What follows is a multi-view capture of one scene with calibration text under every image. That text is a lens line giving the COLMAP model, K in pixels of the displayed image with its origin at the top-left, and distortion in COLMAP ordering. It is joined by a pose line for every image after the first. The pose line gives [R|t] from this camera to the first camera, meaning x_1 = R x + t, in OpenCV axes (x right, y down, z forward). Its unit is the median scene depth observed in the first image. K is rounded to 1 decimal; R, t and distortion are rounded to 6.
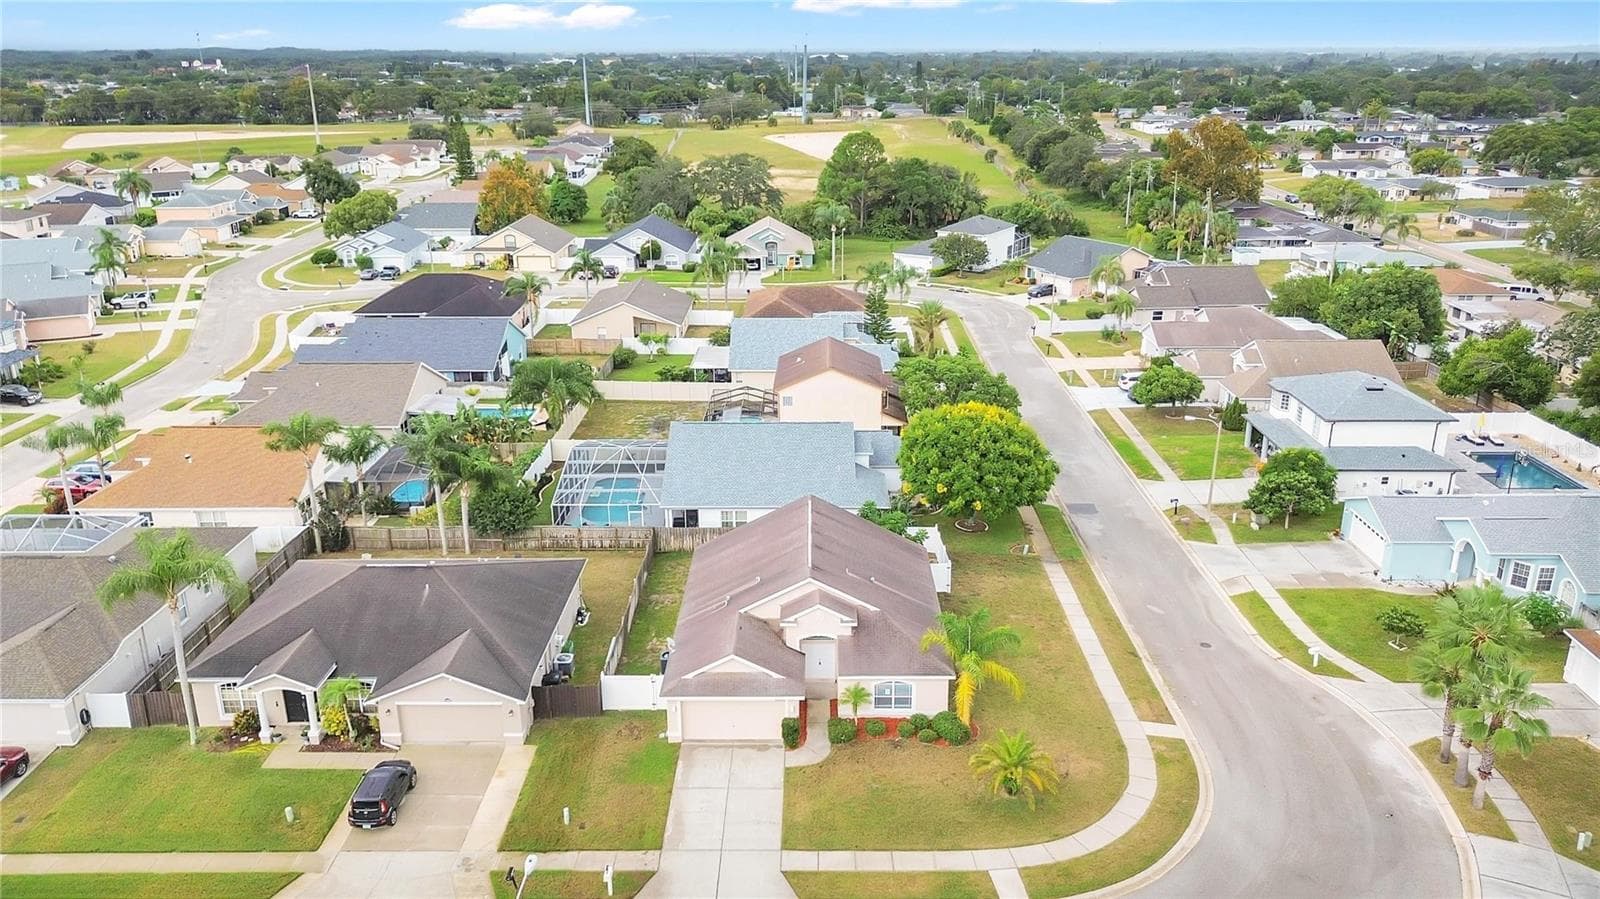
lens RADIAL K [[1120.6, 0, 800.0], [0, 1120.6, 449.5], [0, 0, 1]] dist [0.035259, 0.000439]
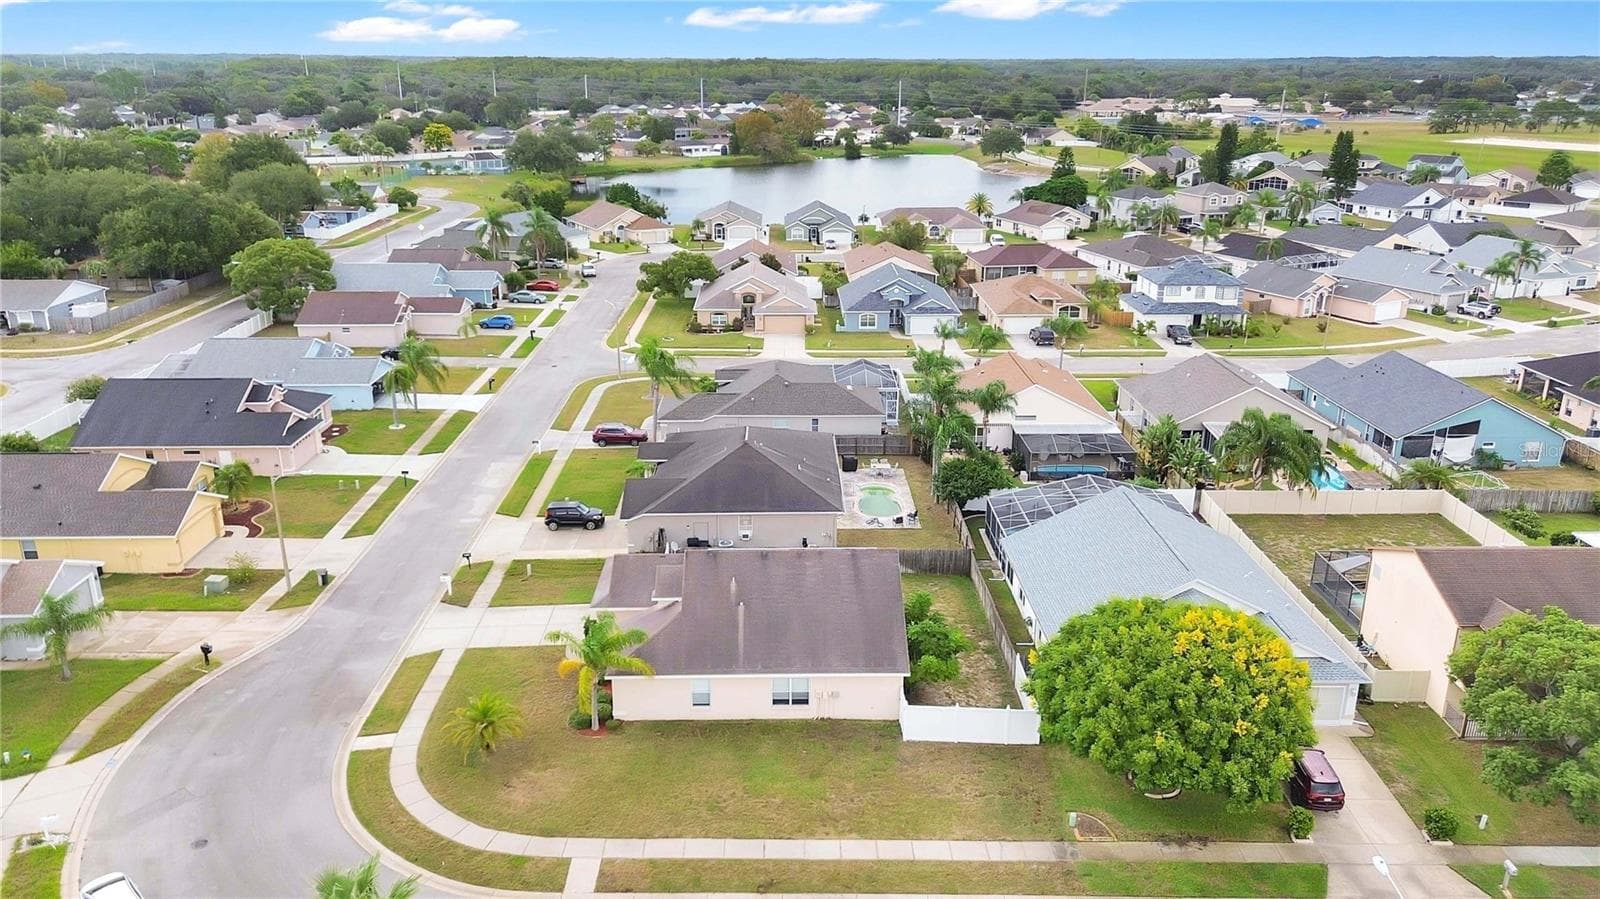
lens RADIAL K [[1120.6, 0, 800.0], [0, 1120.6, 449.5], [0, 0, 1]] dist [0.035259, 0.000439]
pose [[0.042723, 0.333697, -0.941712, 1.045059], [-0.337455, 0.891998, 0.300772, -0.348627], [0.940372, 0.304936, 0.150716, 0.965528]]
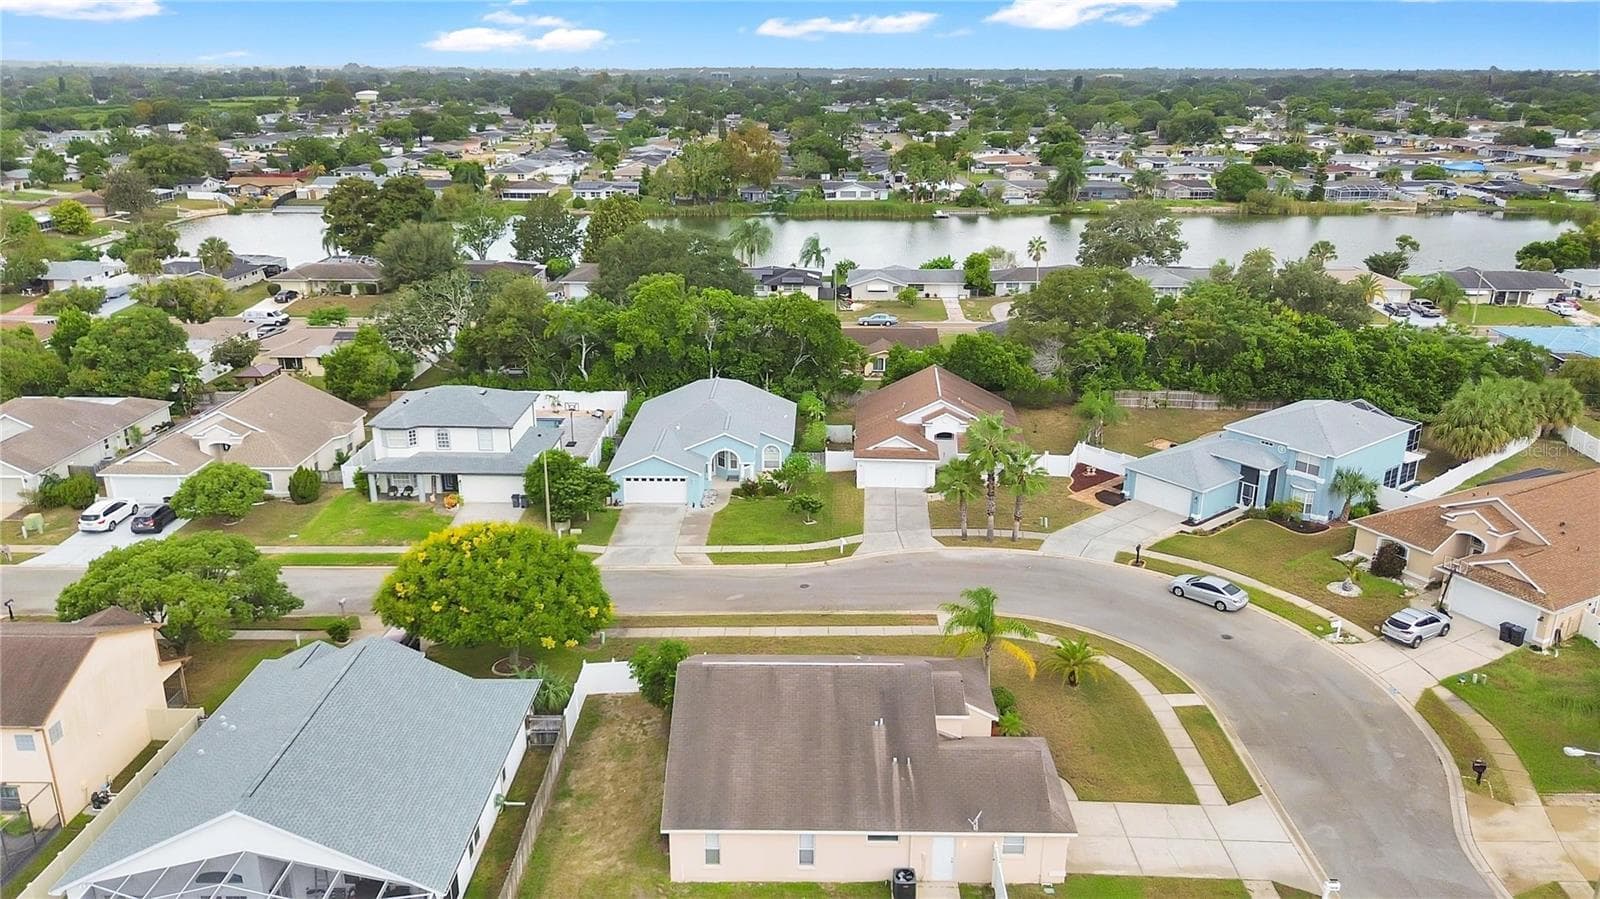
lens RADIAL K [[1120.6, 0, 800.0], [0, 1120.6, 449.5], [0, 0, 1]] dist [0.035259, 0.000439]
pose [[-0.008223, -0.311700, 0.950145, -0.834665], [0.327188, 0.897036, 0.297109, -0.357998], [-0.944923, 0.313319, 0.094608, 1.015720]]
